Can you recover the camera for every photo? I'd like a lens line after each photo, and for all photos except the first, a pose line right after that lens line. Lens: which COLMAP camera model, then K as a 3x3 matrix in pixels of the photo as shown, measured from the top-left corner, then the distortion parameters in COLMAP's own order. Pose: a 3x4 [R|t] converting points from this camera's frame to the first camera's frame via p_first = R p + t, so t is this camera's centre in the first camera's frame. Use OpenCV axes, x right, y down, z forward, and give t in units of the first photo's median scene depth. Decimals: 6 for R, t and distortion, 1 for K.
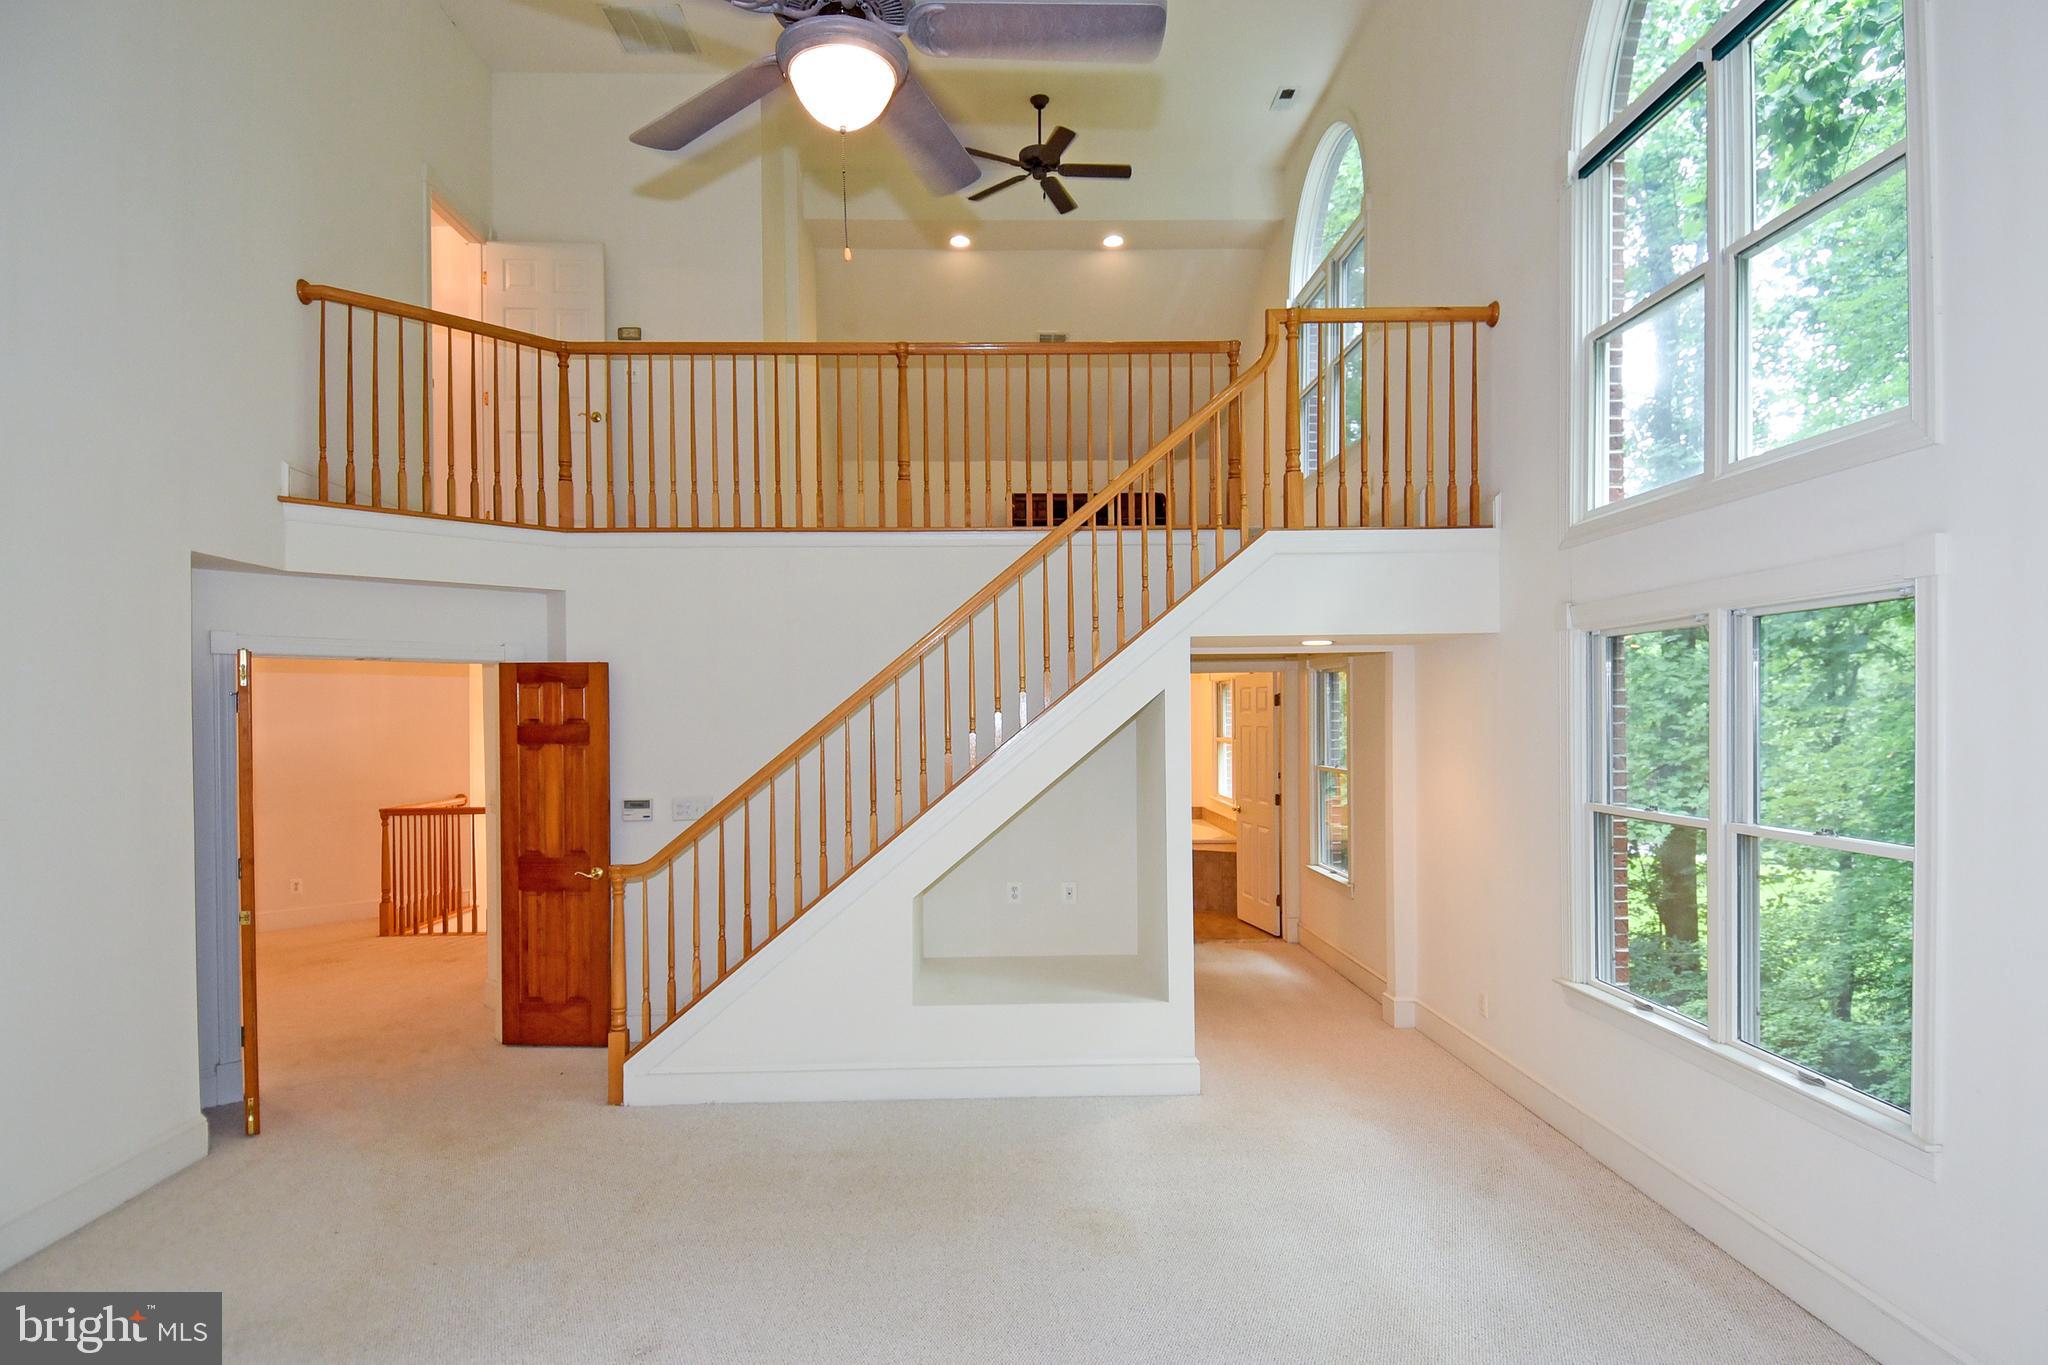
lens RADIAL K [[1133.1, 0, 923.4], [0, 1133.1, 726.8], [0, 0, 1]] dist [0.024324, -0.029745]
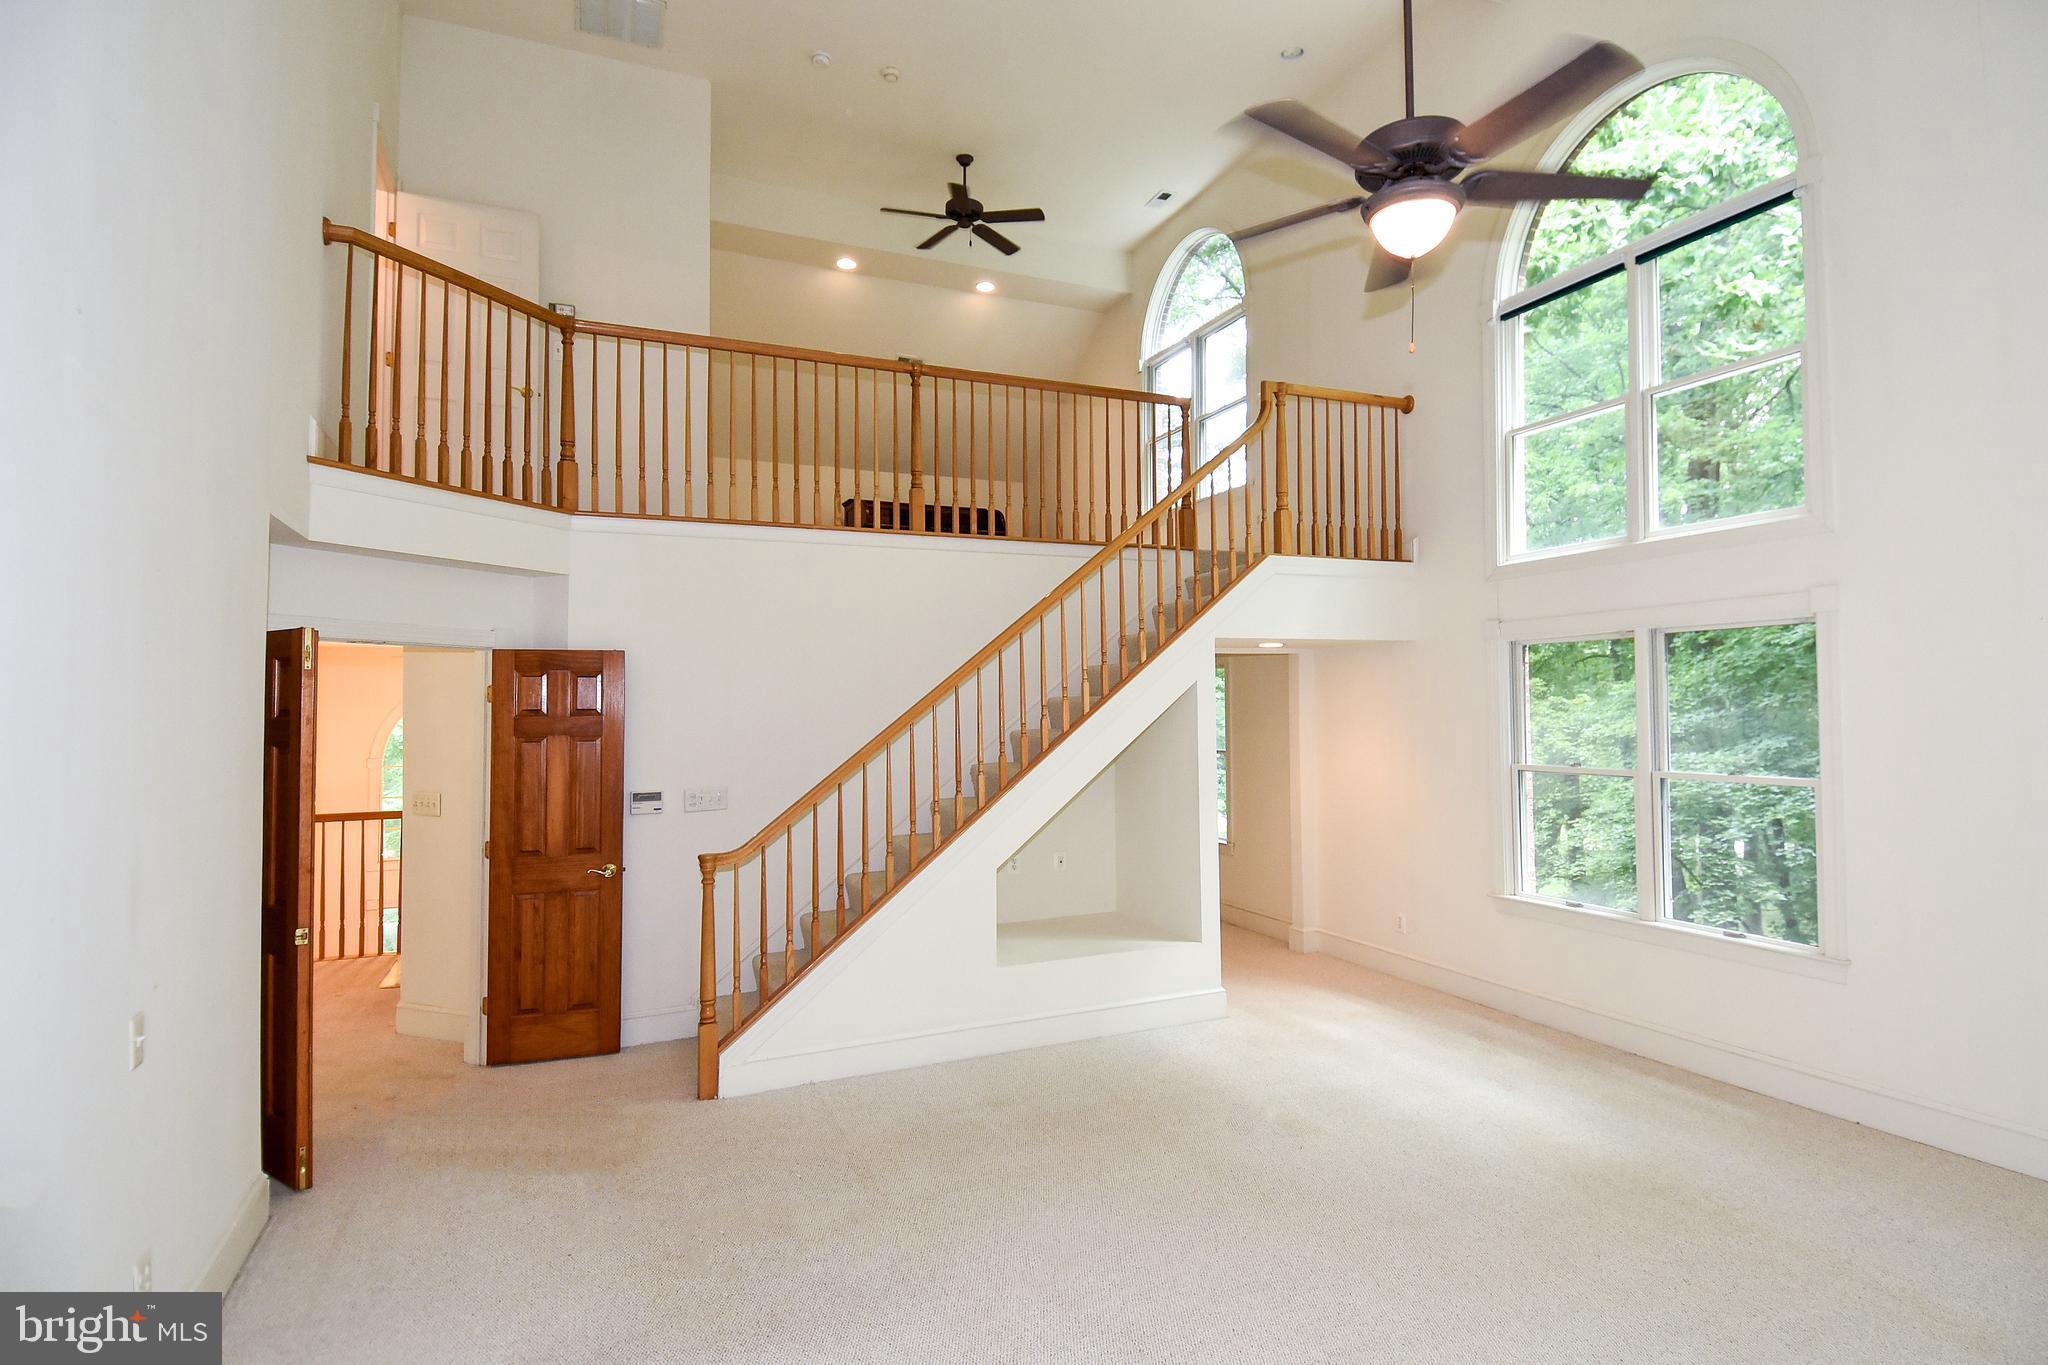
lens RADIAL K [[1133.1, 0, 980.4], [0, 1133.1, 679.8], [0, 0, 1]] dist [0.024324, -0.029745]
pose [[0.914969, 0.008251, 0.403439, -0.395243], [0.008172, 0.999207, -0.038969, 0.008437], [-0.403441, 0.038952, 0.914176, -0.008981]]
